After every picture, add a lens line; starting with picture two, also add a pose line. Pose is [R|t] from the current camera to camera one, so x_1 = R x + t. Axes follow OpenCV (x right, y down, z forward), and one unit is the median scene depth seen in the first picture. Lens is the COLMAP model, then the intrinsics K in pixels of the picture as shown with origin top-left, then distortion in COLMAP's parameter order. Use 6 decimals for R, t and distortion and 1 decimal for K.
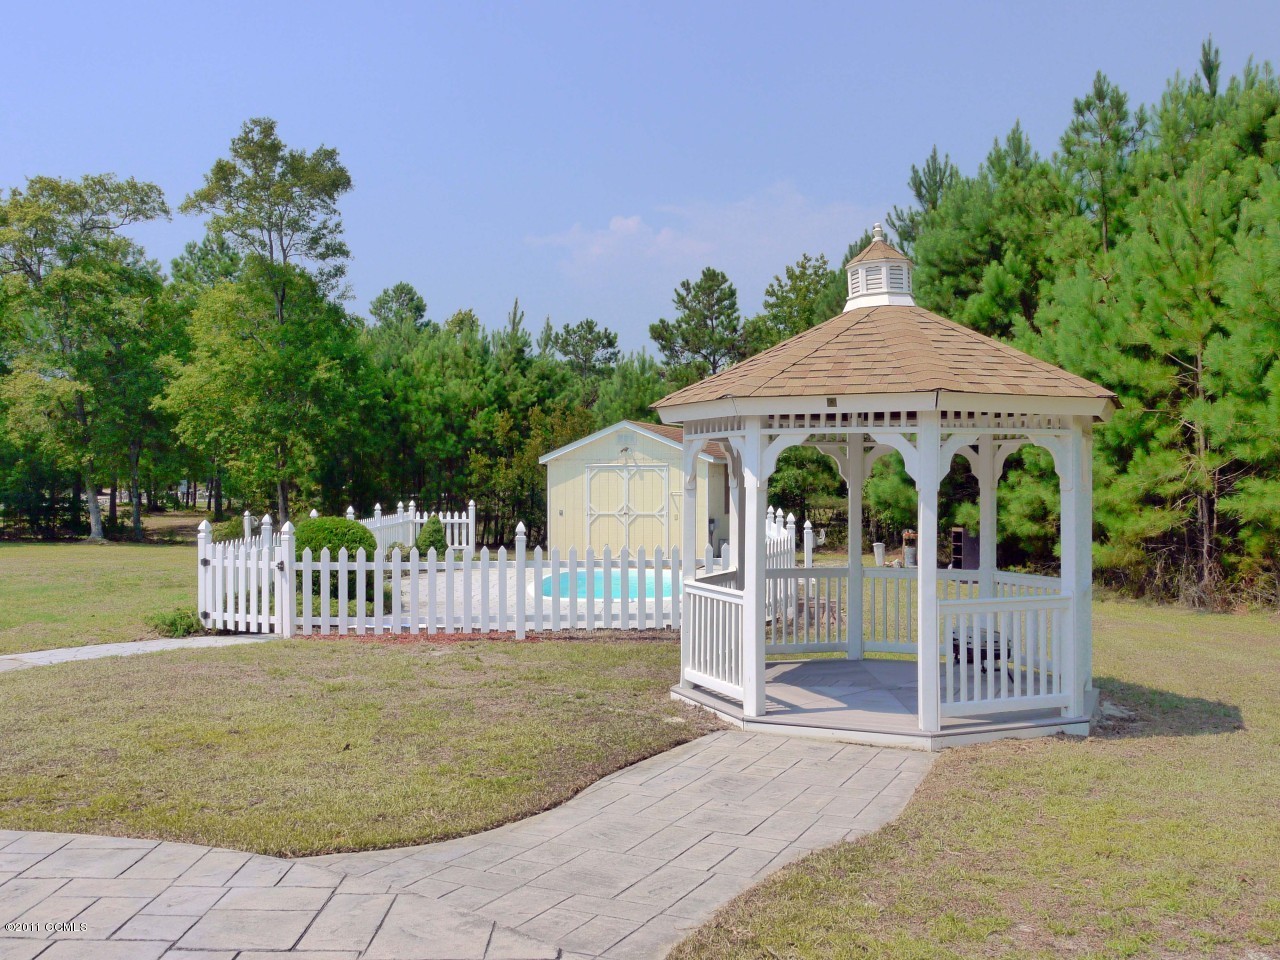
lens RADIAL K [[1210.6, 0, 638.8], [0, 1210.6, 477.9], [0, 0, 1]] dist [0.078960, 0.000000]
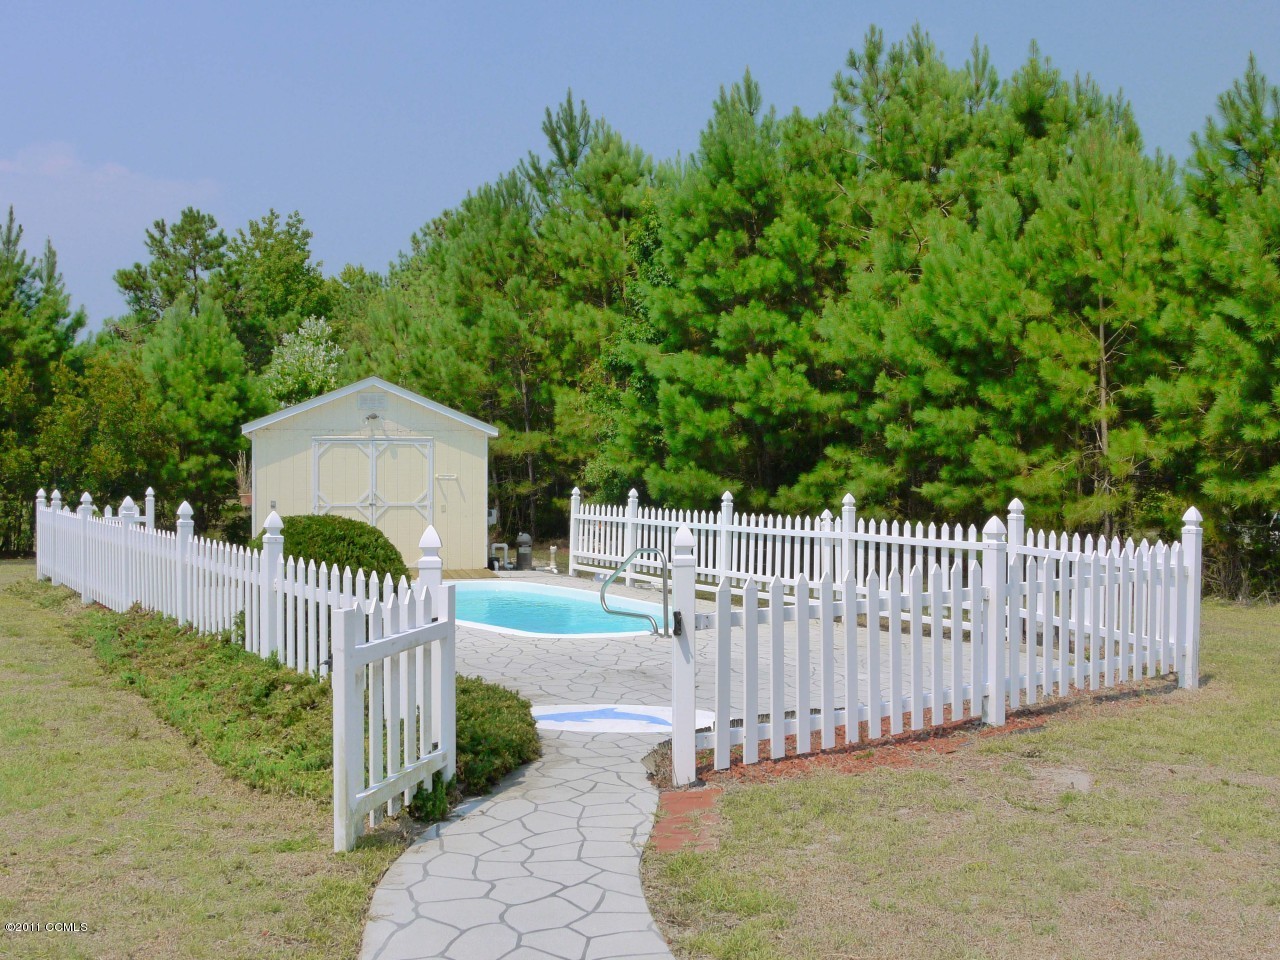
lens RADIAL K [[1210.6, 0, 641.1], [0, 1210.6, 482.2], [0, 0, 1]] dist [0.078960, 0.000000]
pose [[0.874679, -0.002040, 0.484698, -0.084243], [-0.006097, 0.999866, 0.015211, 0.001475], [-0.484664, -0.016260, 0.874549, 0.107623]]
